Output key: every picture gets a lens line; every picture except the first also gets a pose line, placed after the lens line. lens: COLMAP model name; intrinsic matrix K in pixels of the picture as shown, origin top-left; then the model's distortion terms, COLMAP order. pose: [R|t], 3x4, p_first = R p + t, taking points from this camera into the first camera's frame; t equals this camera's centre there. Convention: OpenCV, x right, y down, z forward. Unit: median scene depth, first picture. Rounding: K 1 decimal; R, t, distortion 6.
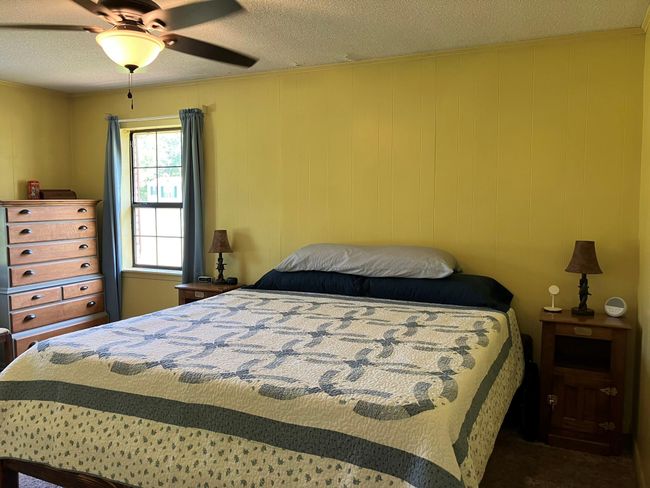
lens RADIAL K [[527.8, 0, 325.3], [0, 527.8, 245.1], [0, 0, 1]] dist [0.038837, -0.045520]
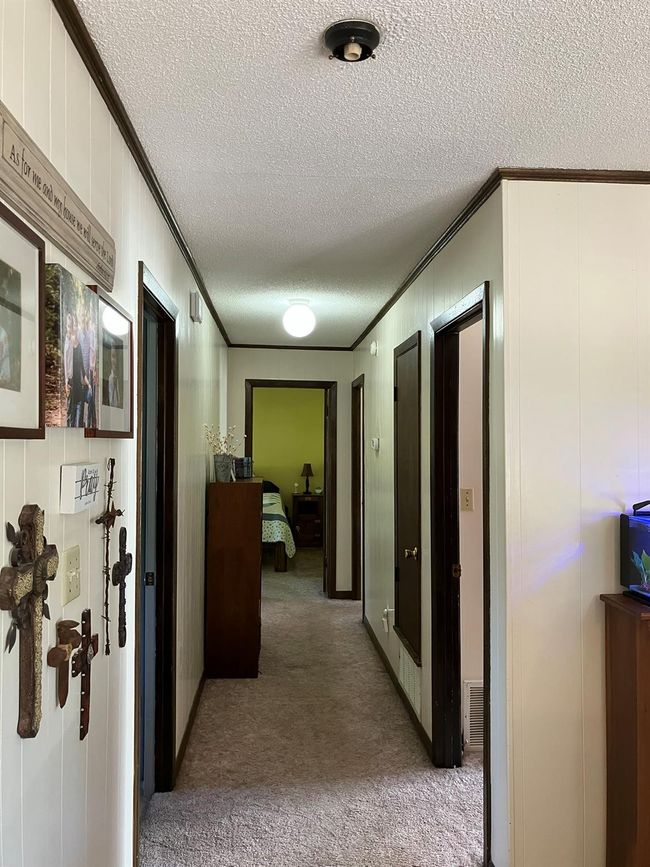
lens RADIAL K [[703.9, 0, 325.0], [0, 703.9, 434.5], [0, 0, 1]] dist [0.038837, -0.045520]
pose [[0.873681, 0.011471, 0.486364, -1.231430], [0.034855, 0.995677, -0.086095, 0.169393], [-0.485249, 0.092171, 0.869504, -2.264143]]
